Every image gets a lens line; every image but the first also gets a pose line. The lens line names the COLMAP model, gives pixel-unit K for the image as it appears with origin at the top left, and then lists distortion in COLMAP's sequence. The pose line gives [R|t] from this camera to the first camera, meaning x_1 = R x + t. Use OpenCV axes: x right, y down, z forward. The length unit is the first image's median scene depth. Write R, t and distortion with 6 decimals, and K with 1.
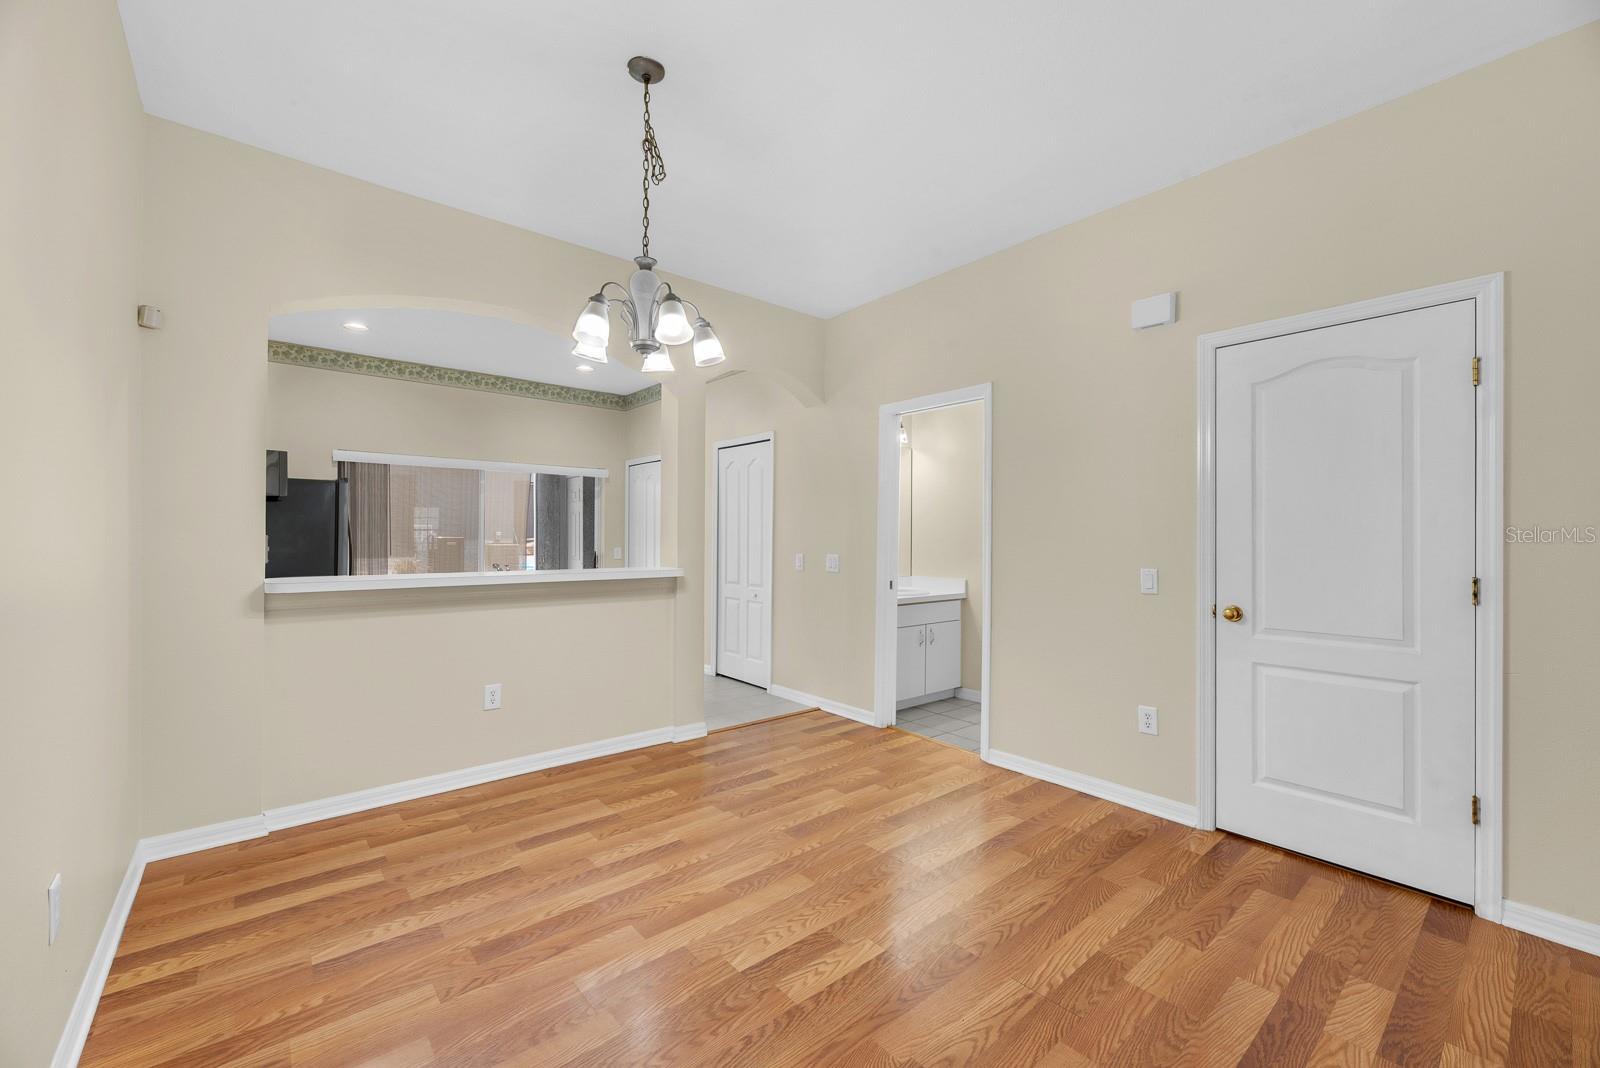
lens RADIAL K [[645.6, 0, 792.2], [0, 645.6, 540.8], [0, 0, 1]] dist [-0.001271, -0.000104]
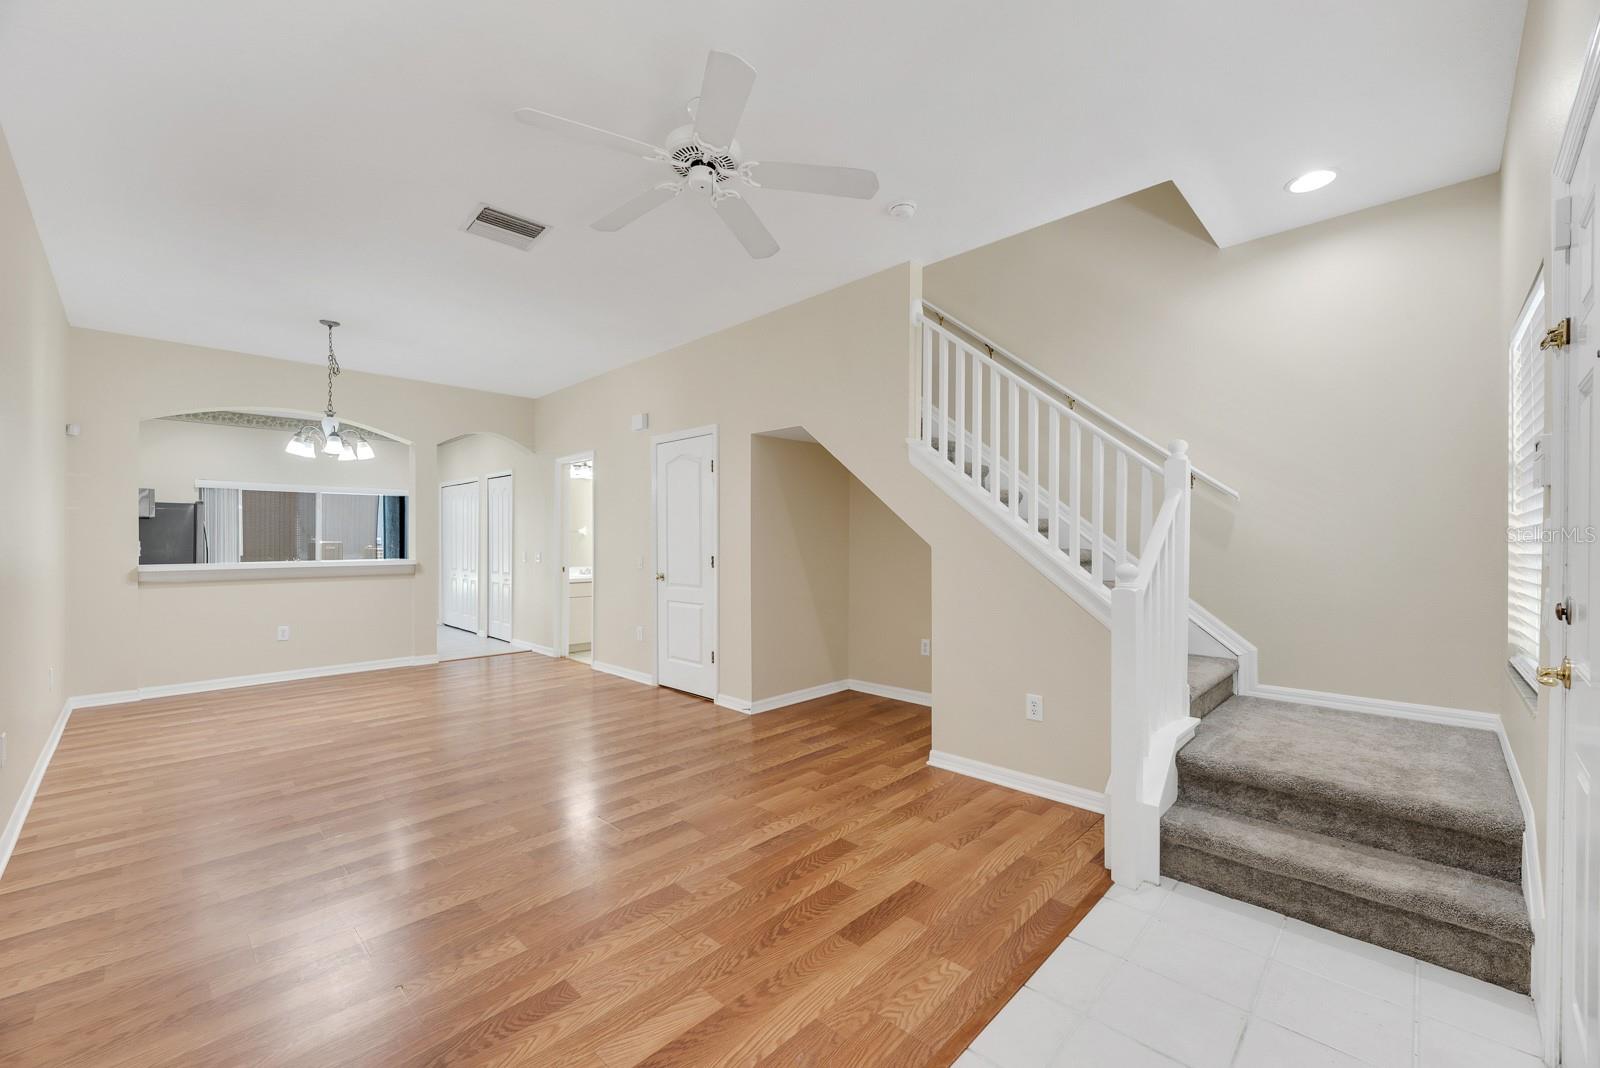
lens RADIAL K [[648.0, 0, 791.0], [0, 648.0, 542.7], [0, 0, 1]] dist [-0.000554, 0.000143]
pose [[0.995390, -0.007067, 0.095648, 0.848884], [0.007115, 0.999975, -0.000154, 0.009149], [-0.095644, 0.000833, 0.995415, -1.006568]]
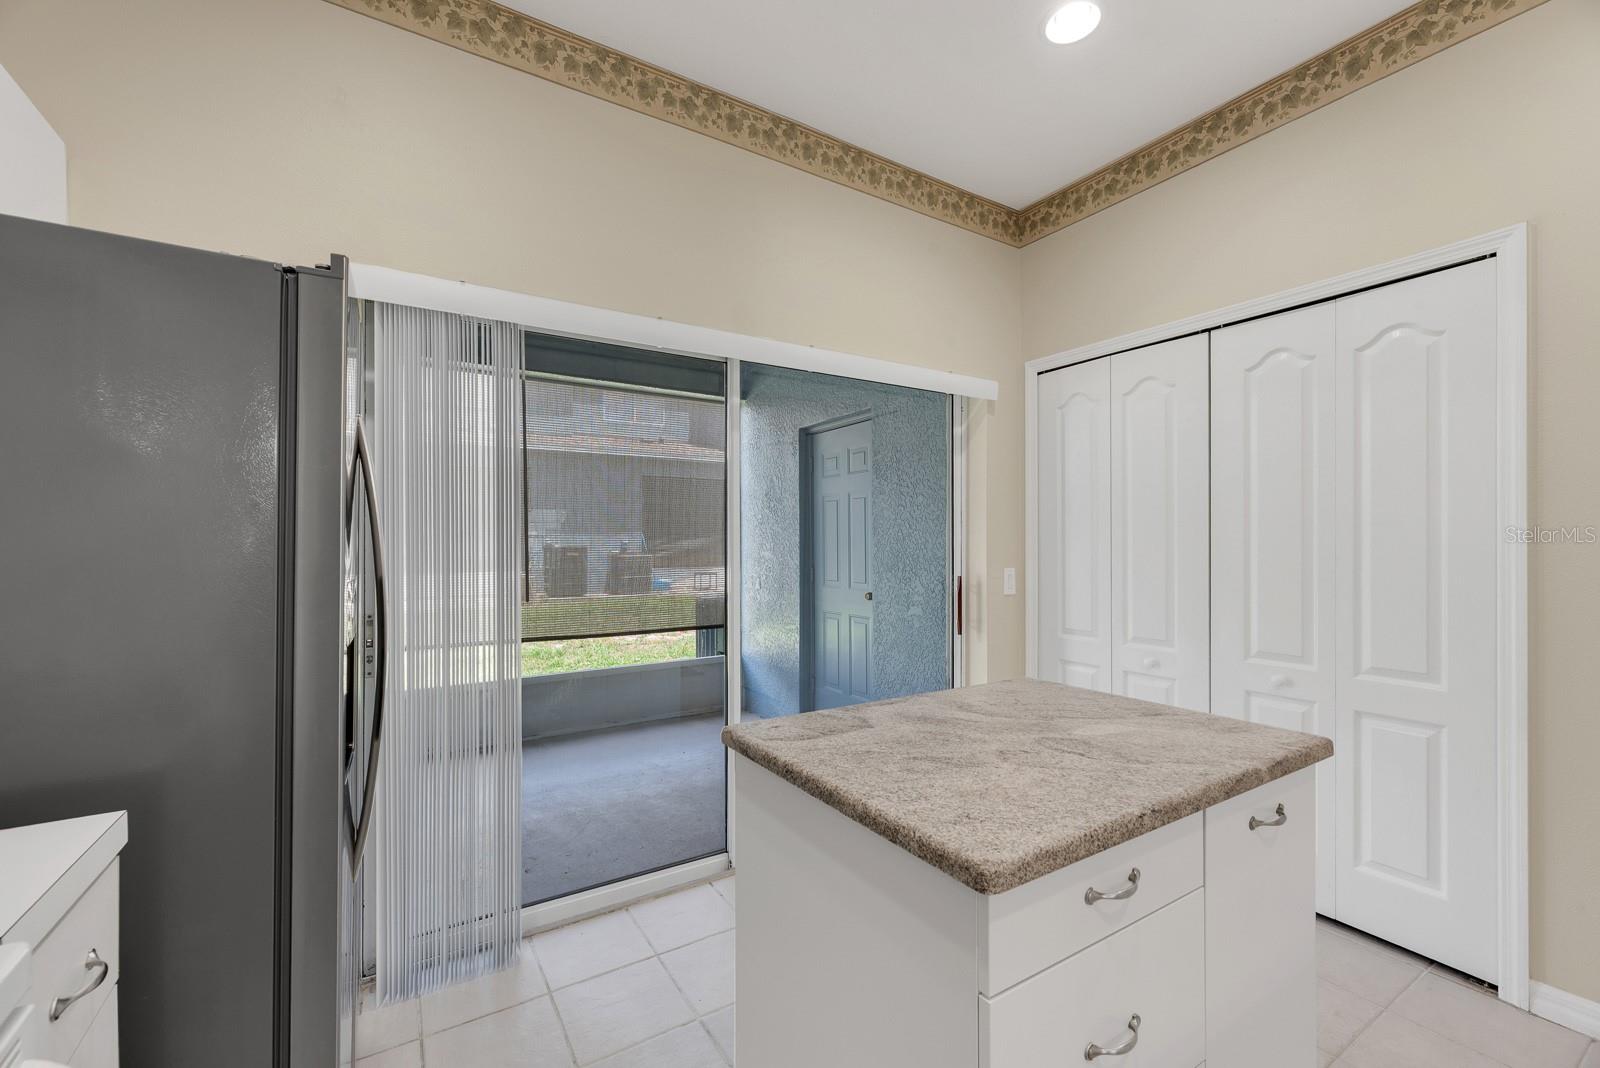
lens RADIAL K [[656.1, 0, 789.9], [0, 656.1, 525.7], [0, 0, 1]] dist [-0.002259, -0.000239]
pose [[0.990387, -0.009160, -0.138022, -0.900578], [0.004571, 0.999427, -0.033533, -0.008500], [0.138250, 0.032580, 0.989861, 1.424650]]
